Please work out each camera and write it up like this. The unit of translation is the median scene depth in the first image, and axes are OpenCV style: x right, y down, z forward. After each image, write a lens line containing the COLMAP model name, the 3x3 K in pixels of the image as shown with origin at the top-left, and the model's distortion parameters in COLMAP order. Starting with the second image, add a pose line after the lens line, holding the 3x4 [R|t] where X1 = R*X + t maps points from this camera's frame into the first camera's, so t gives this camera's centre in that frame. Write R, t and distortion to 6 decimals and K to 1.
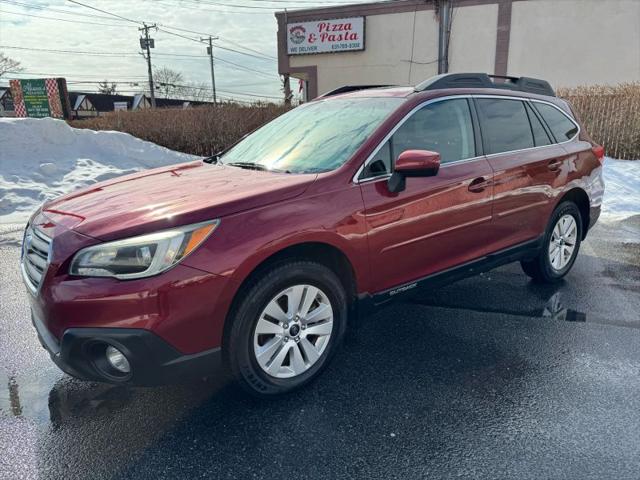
lens RADIAL K [[471.0, 0, 319.3], [0, 471.0, 241.7], [0, 0, 1]] dist [0.036884, -0.013594]
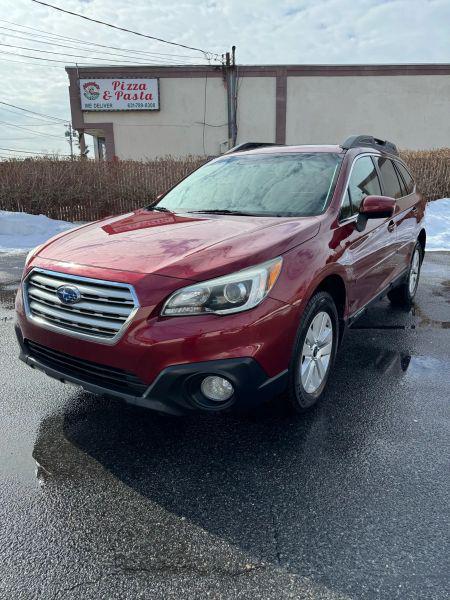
lens RADIAL K [[441.6, 0, 224.1], [0, 441.6, 299.3], [0, 0, 1]] dist [0.036884, -0.013594]
pose [[0.948353, -0.075582, 0.308082, -0.106788], [0.071123, 0.997137, 0.025695, 0.002733], [-0.309142, -0.002456, 0.951013, 0.005948]]
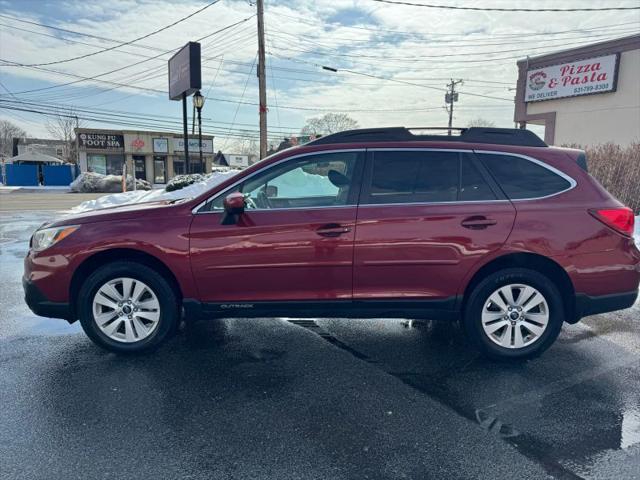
lens RADIAL K [[471.0, 0, 314.0], [0, 471.0, 240.2], [0, 0, 1]] dist [0.036884, -0.013594]
pose [[0.784347, 0.113400, -0.609869, 0.224904], [-0.173223, 0.984078, -0.039799, -0.011057], [0.595645, 0.136860, 0.791503, 0.030787]]
